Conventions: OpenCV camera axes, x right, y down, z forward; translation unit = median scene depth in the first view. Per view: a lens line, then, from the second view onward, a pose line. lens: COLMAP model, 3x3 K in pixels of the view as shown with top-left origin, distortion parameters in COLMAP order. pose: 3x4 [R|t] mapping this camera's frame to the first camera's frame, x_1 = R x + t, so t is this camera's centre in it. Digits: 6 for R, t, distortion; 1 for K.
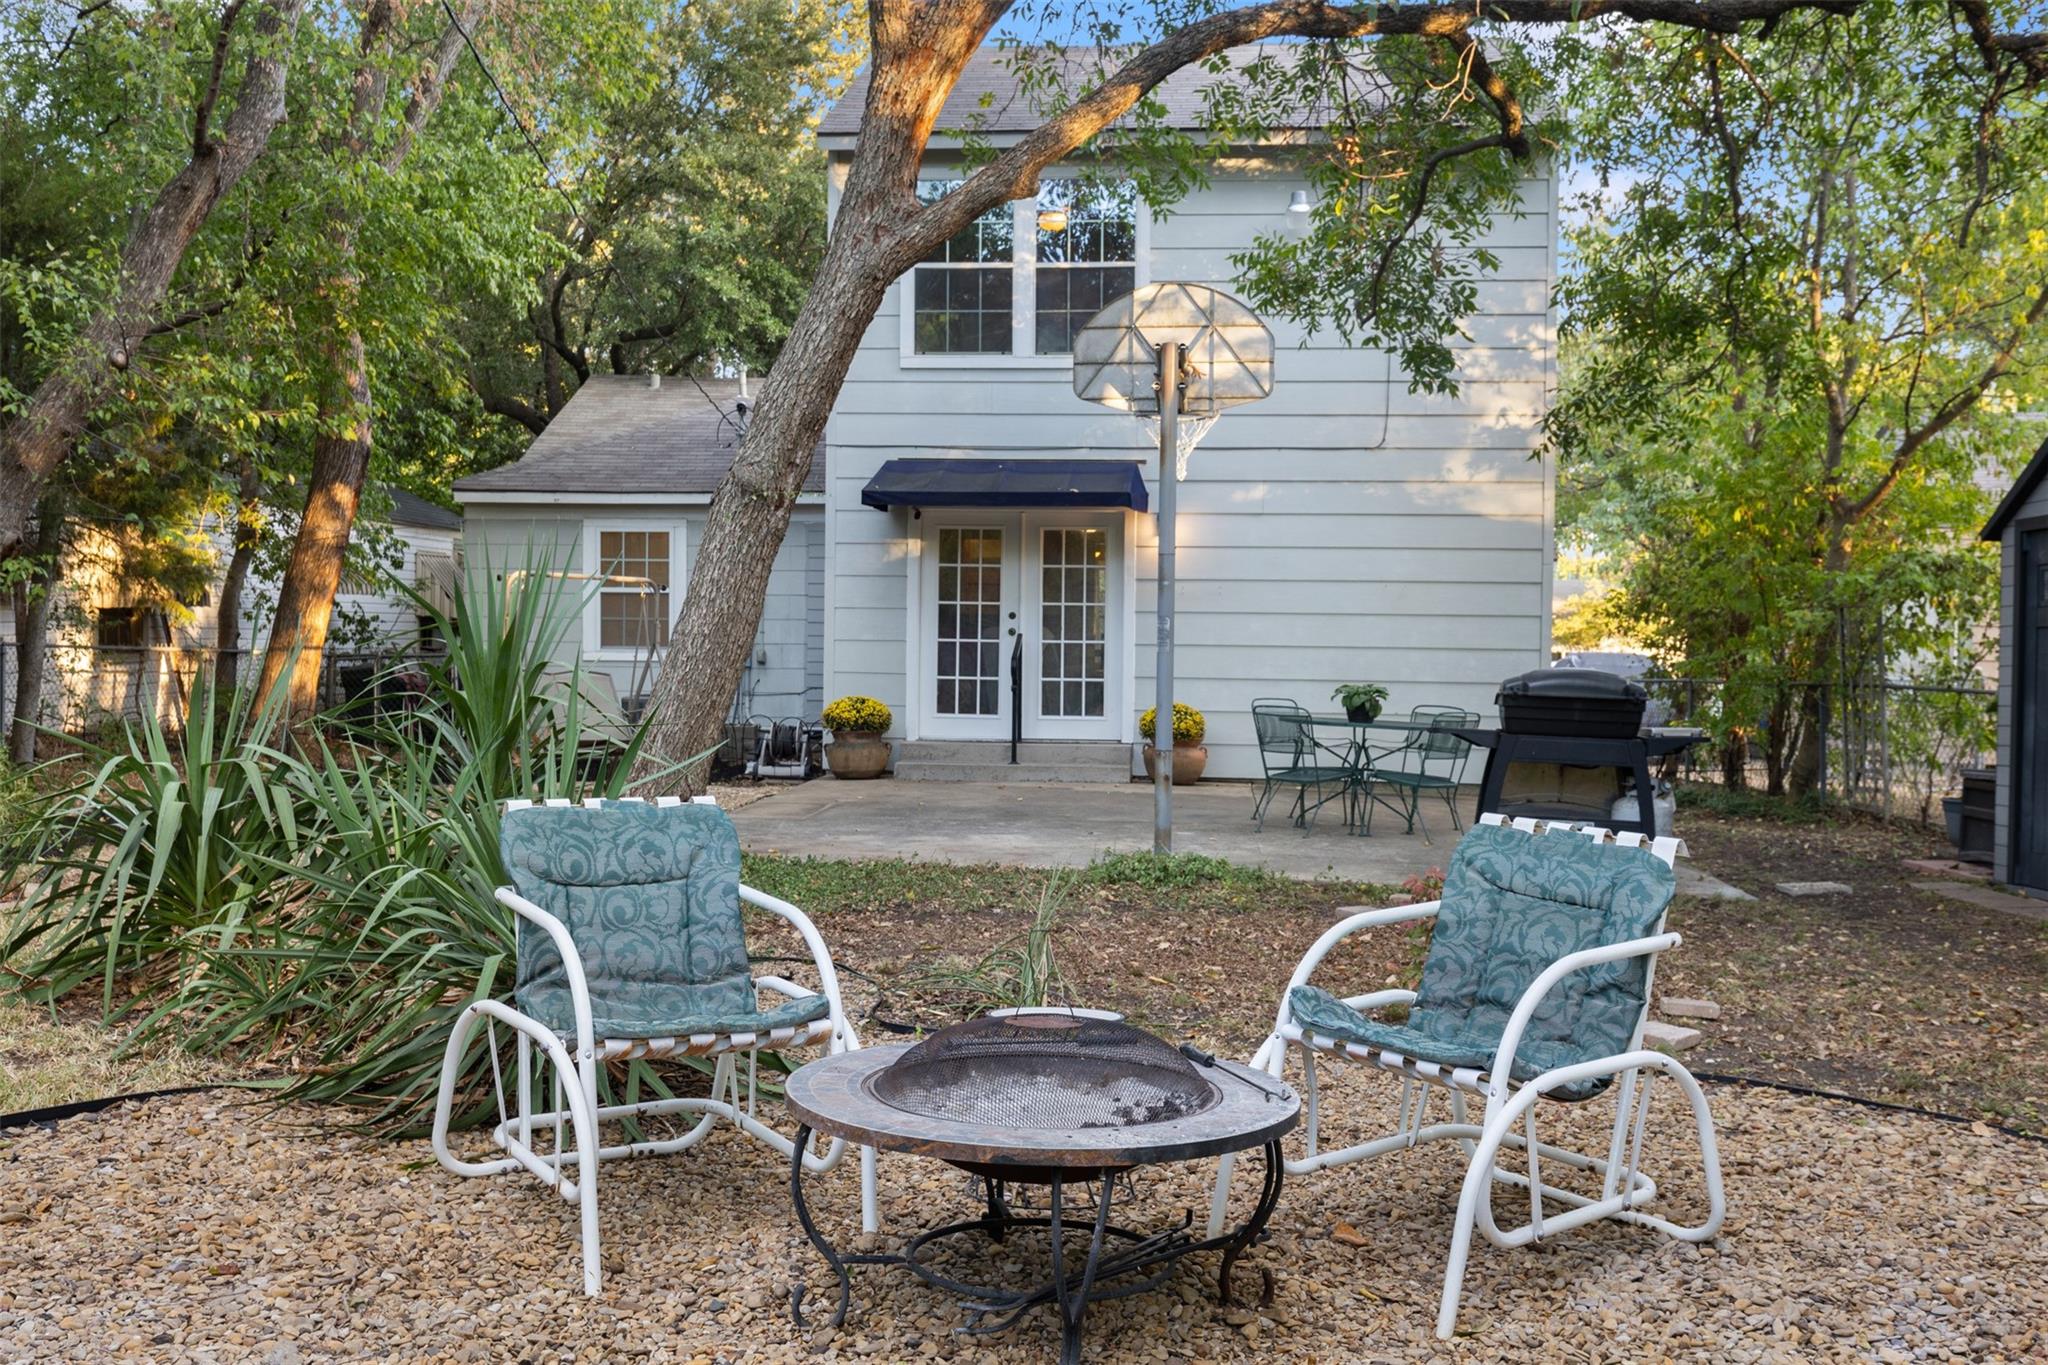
lens RADIAL K [[1890.0, 0, 1024.0], [0, 1890.0, 682.5], [0, 0, 1]] dist [0.010448, 0.019185]
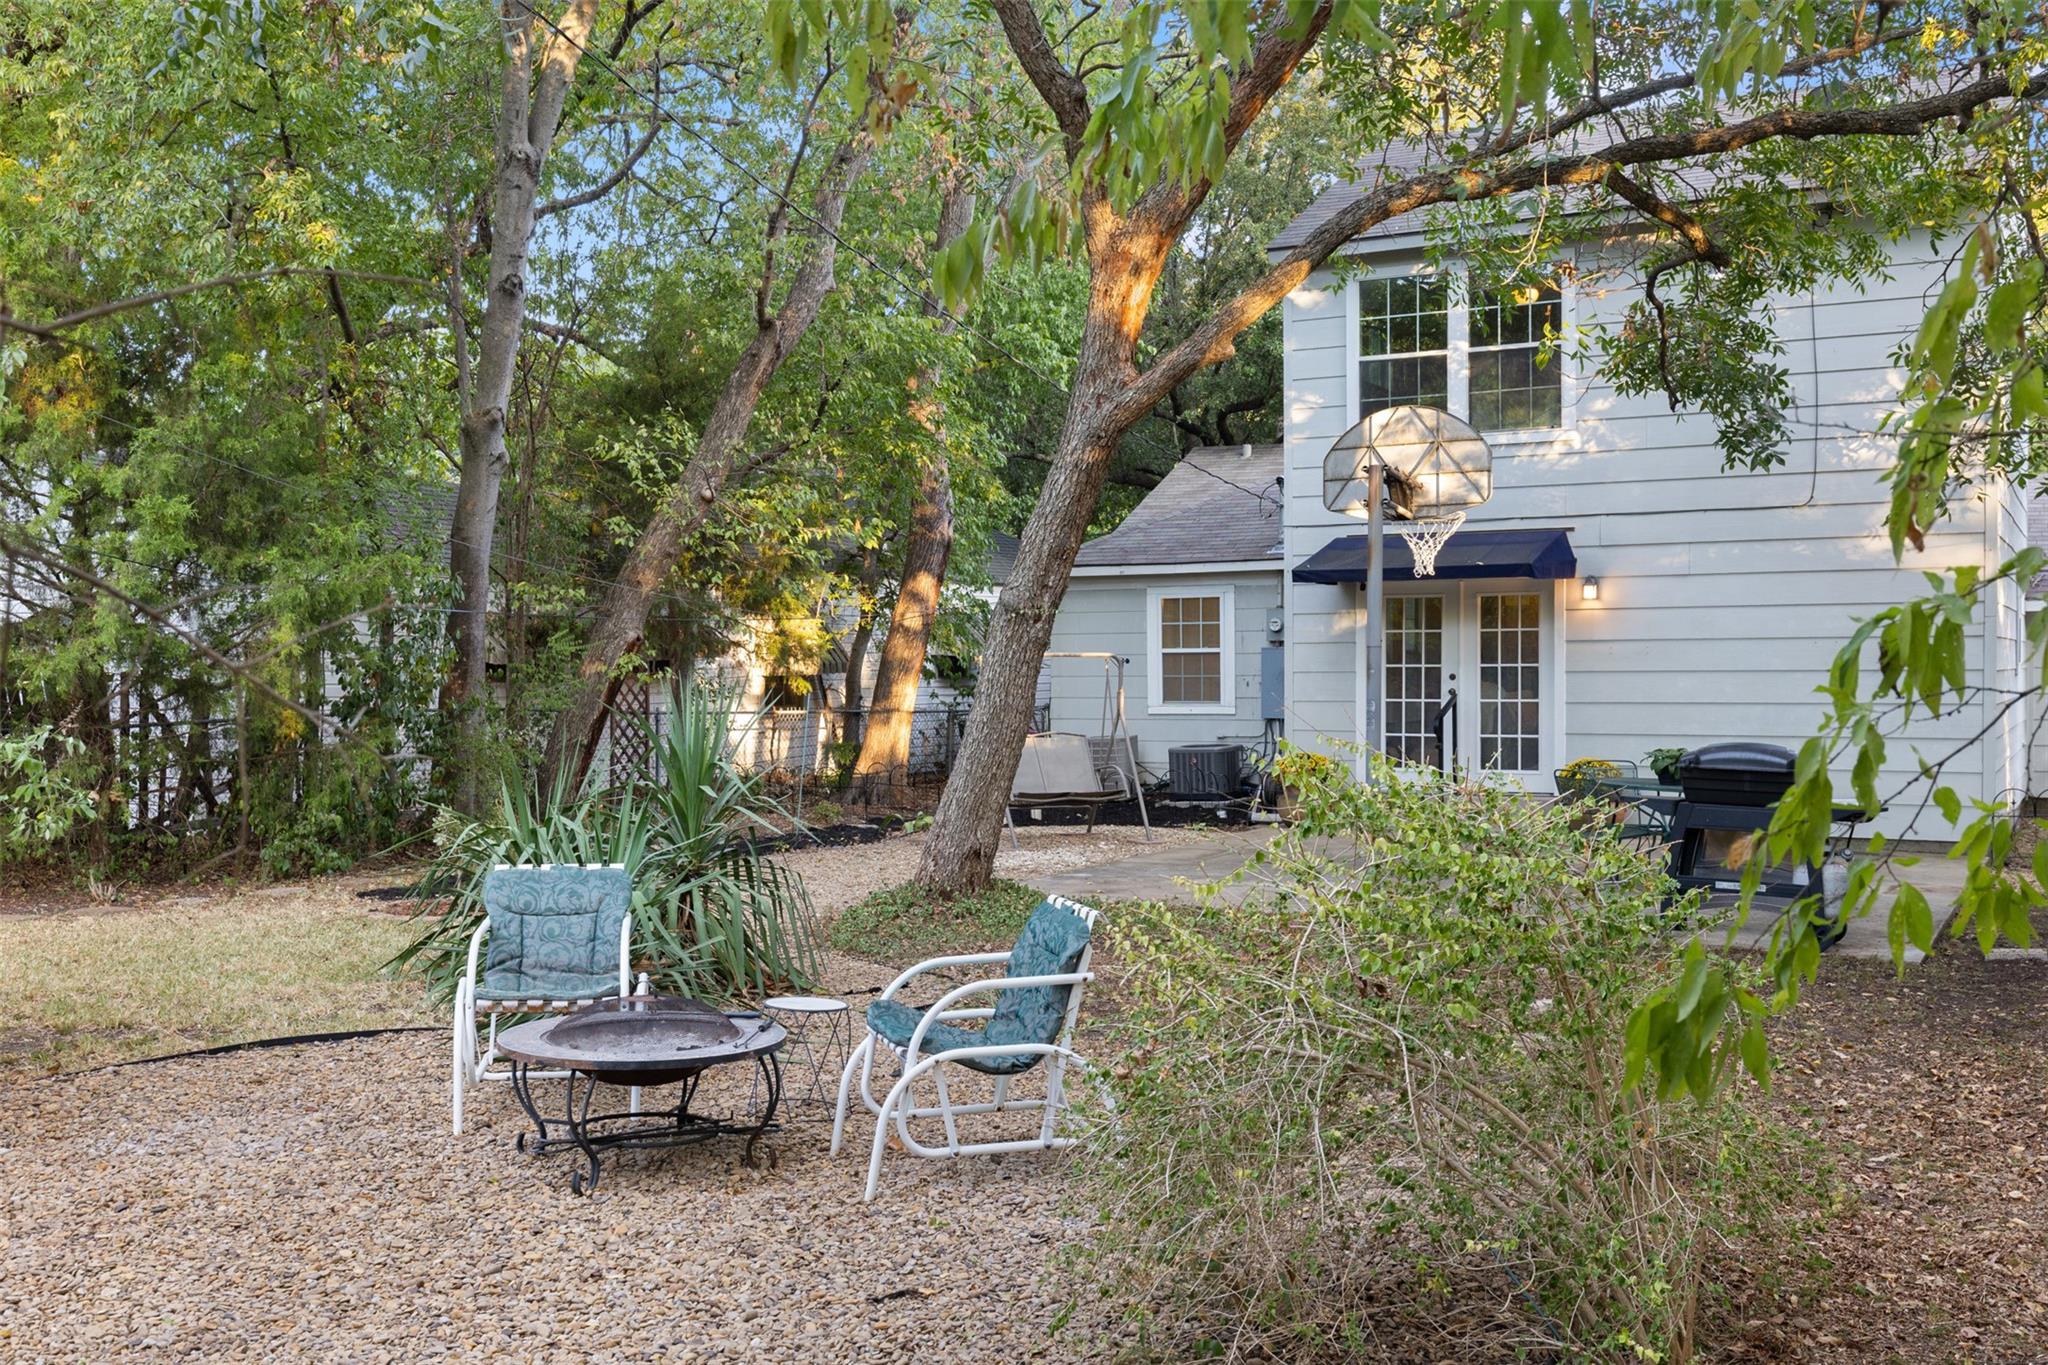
lens RADIAL K [[1890.0, 0, 1024.0], [0, 1890.0, 682.5], [0, 0, 1]] dist [0.010448, 0.019185]
pose [[0.928599, -0.017729, -0.370660, 0.167261], [0.010925, 0.999731, -0.020449, -0.013073], [0.370923, 0.014940, 0.928544, -0.089060]]
